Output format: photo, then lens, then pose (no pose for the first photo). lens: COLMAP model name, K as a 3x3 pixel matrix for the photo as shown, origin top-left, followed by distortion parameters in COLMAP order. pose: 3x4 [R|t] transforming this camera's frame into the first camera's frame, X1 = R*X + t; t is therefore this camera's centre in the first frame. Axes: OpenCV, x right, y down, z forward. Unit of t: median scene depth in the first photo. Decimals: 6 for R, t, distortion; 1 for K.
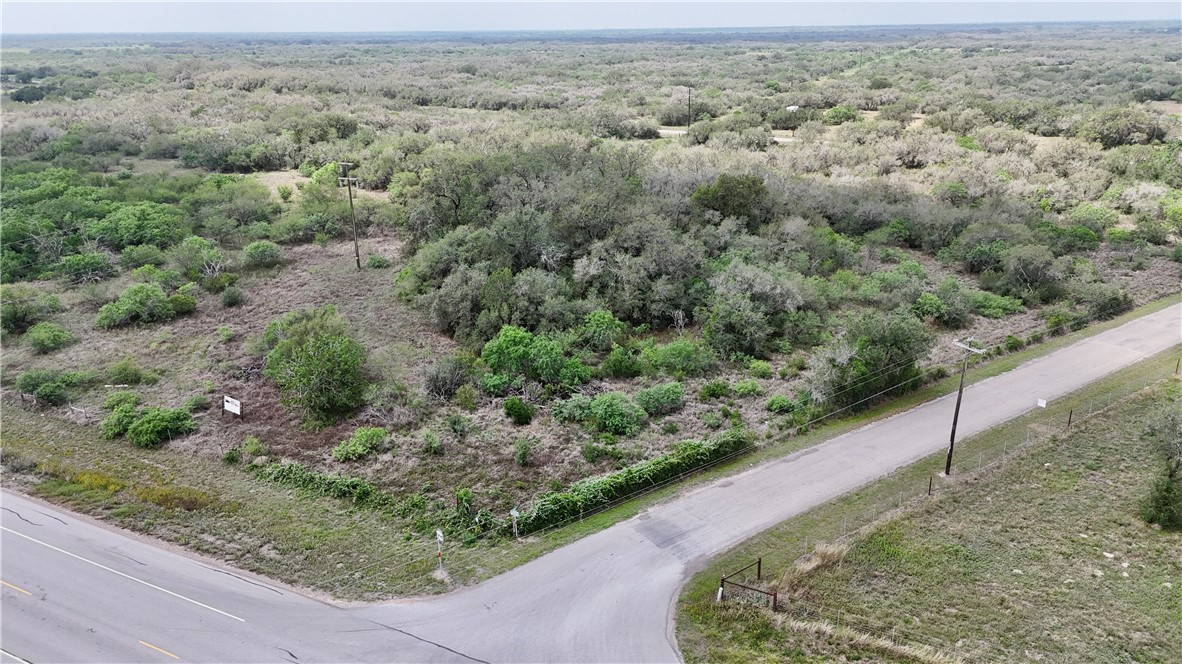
lens RADIAL K [[878.2, 0, 594.0], [0, 878.2, 332.1], [0, 0, 1]] dist [0.066584, -0.053927]
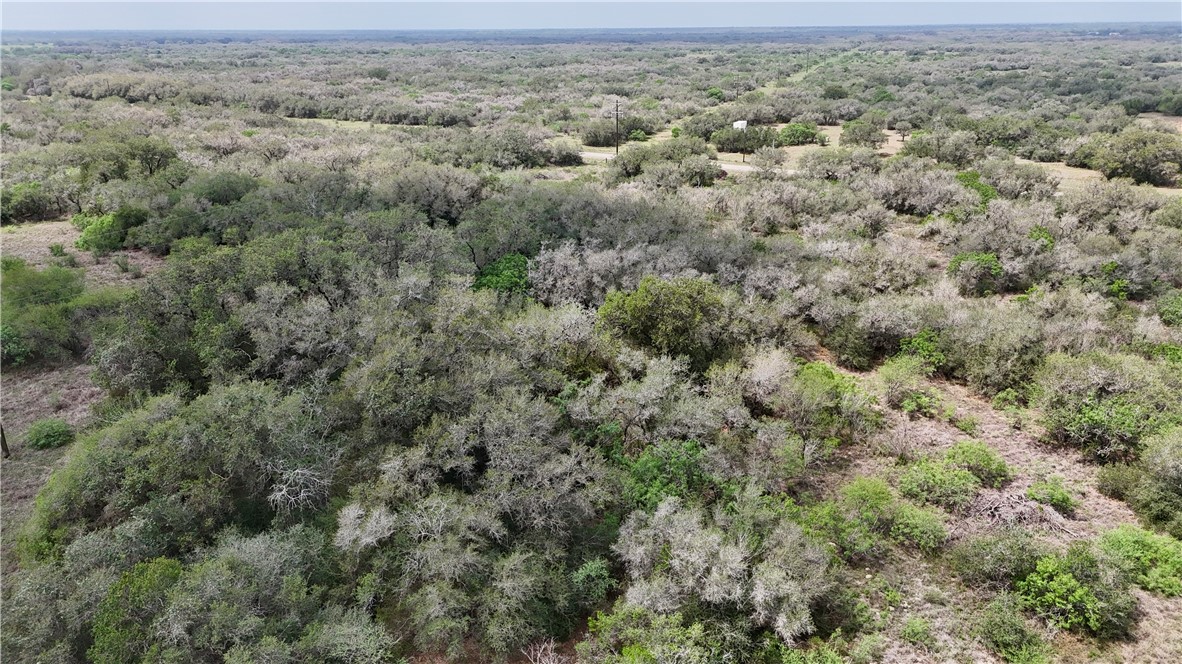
lens RADIAL K [[878.2, 0, 594.0], [0, 878.2, 332.1], [0, 0, 1]] dist [0.066584, -0.053927]
pose [[0.998034, -0.016532, 0.060459, 0.024070], [0.016516, 0.999863, 0.000759, -0.046589], [-0.060463, 0.000241, 0.998170, 0.133632]]
